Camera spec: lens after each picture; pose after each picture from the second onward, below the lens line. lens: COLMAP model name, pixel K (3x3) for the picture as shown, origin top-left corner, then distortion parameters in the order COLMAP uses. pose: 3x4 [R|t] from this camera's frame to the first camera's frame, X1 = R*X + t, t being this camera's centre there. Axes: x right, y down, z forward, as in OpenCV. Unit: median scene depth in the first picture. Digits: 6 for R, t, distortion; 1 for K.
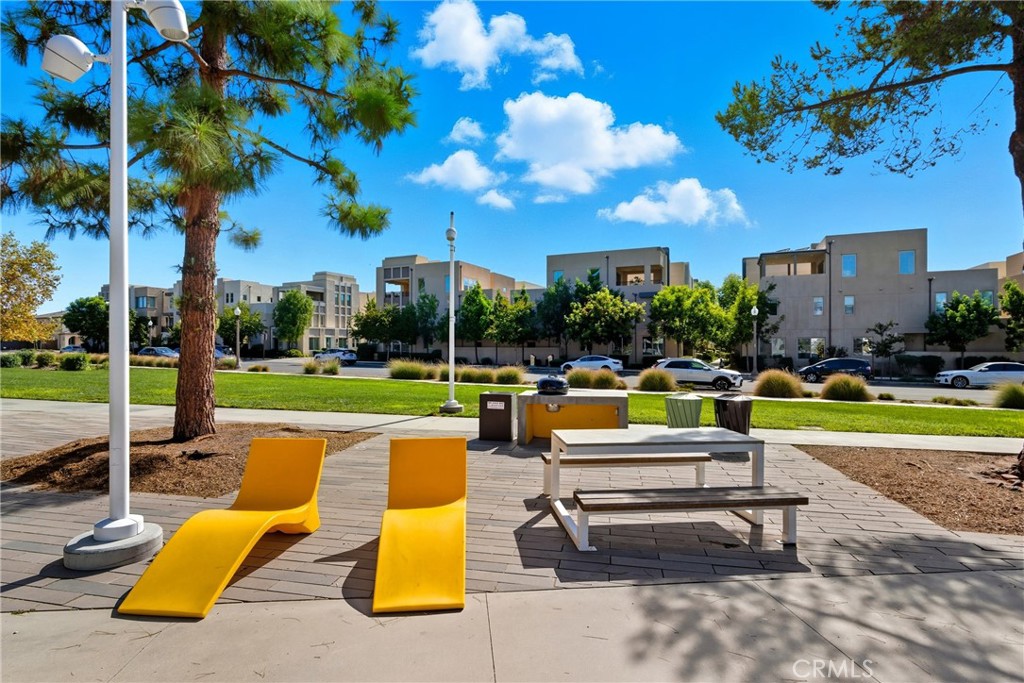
lens RADIAL K [[461.7, 0, 512.0], [0, 461.7, 341.5], [0, 0, 1]] dist [-0.015196, 0.000335]
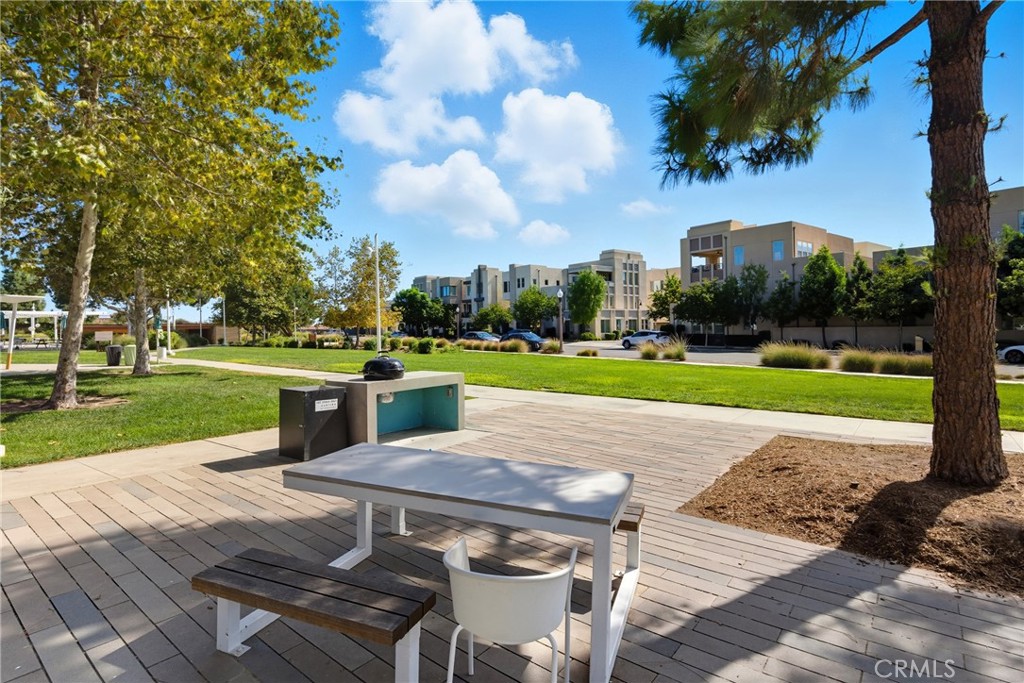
lens RADIAL K [[461.7, 0, 512.0], [0, 461.7, 341.5], [0, 0, 1]] dist [-0.015196, 0.000335]
pose [[0.913241, -0.003556, -0.407404, -0.224902], [0.019025, 0.999243, 0.033925, 0.000227], [0.406975, -0.038733, 0.912618, 0.051042]]
